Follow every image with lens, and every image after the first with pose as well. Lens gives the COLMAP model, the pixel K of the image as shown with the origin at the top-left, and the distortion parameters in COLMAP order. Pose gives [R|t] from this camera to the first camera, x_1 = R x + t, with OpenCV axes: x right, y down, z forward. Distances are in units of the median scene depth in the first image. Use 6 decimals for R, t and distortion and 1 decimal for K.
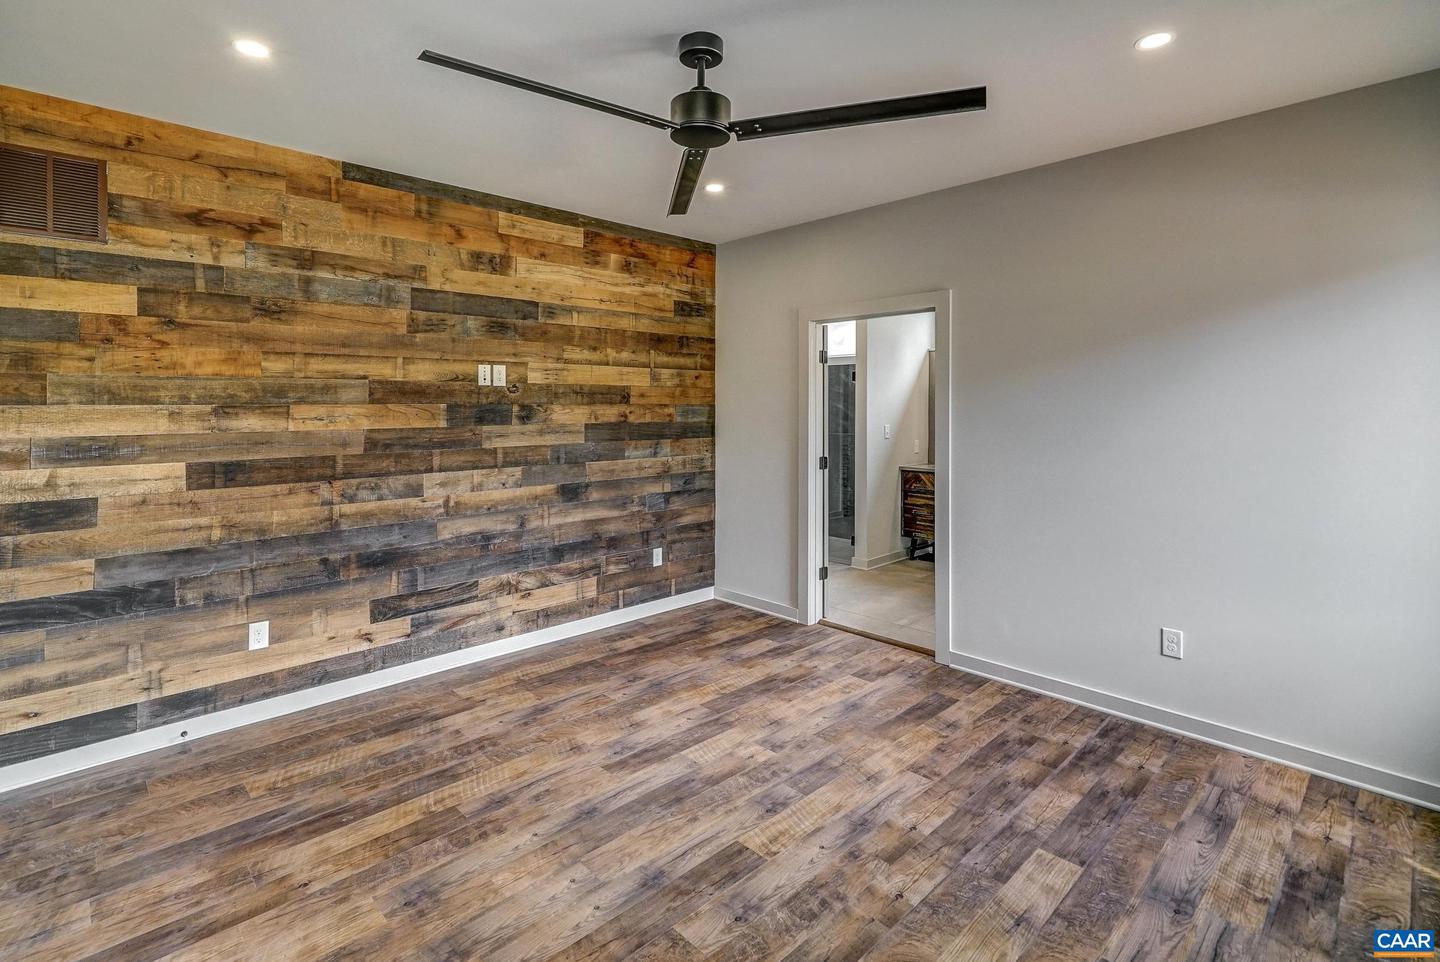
lens RADIAL K [[662.0, 0, 719.1], [0, 662.0, 450.8], [0, 0, 1]] dist [0.001855, 0.000185]
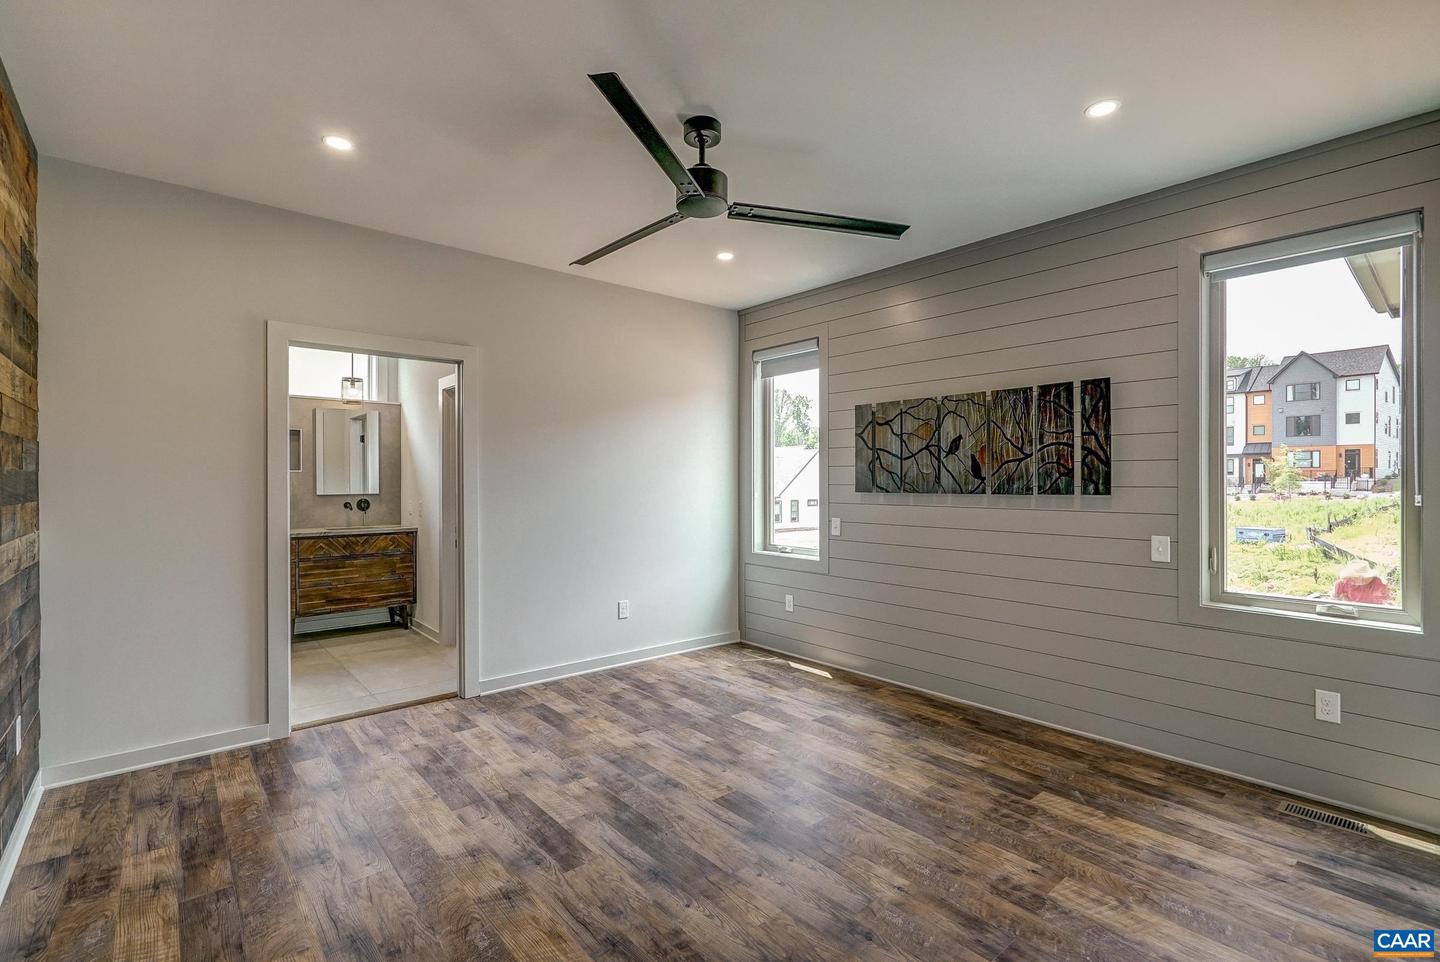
lens RADIAL K [[662.0, 0, 720.5], [0, 662.0, 481.6], [0, 0, 1]] dist [0.001855, 0.000185]
pose [[0.073556, -0.003475, 0.997285, -0.932675], [0.066972, 0.997754, -0.001463, 0.007155], [-0.995040, 0.066898, 0.073624, 0.678398]]
